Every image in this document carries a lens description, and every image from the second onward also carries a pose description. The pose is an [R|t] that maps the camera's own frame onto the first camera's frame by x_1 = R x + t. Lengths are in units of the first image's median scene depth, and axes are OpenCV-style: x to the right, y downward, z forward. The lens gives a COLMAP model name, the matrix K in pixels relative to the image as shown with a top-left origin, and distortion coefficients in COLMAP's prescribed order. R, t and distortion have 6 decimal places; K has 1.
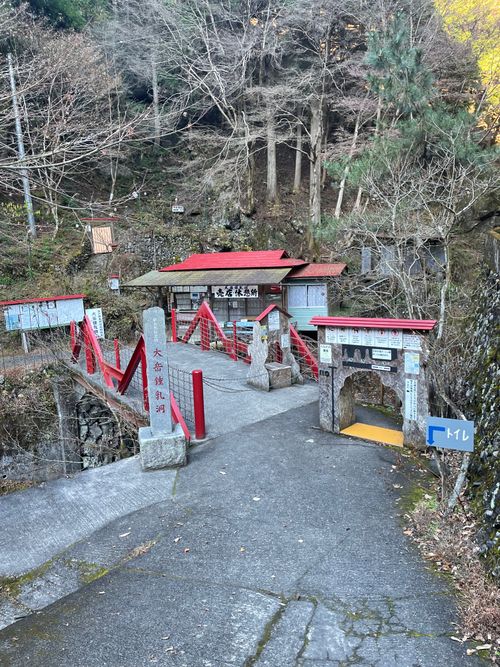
lens RADIAL K [[509.3, 0, 261.0], [0, 509.3, 334.9], [0, 0, 1]] dist [0.094832, -0.138895]
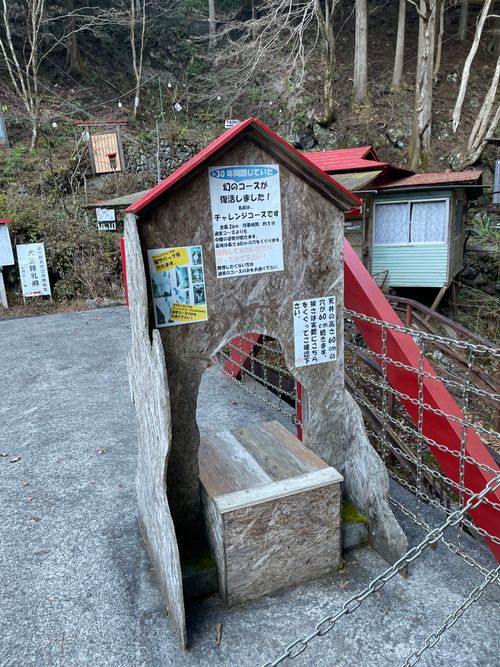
lens RADIAL K [[509.3, 0, 261.0], [0, 509.3, 334.9], [0, 0, 1]] dist [0.094832, -0.138895]
pose [[0.984920, 0.030841, -0.170236, 0.027086], [-0.016808, 0.996386, 0.083266, -0.001295], [0.172189, -0.079149, 0.981879, 0.364528]]
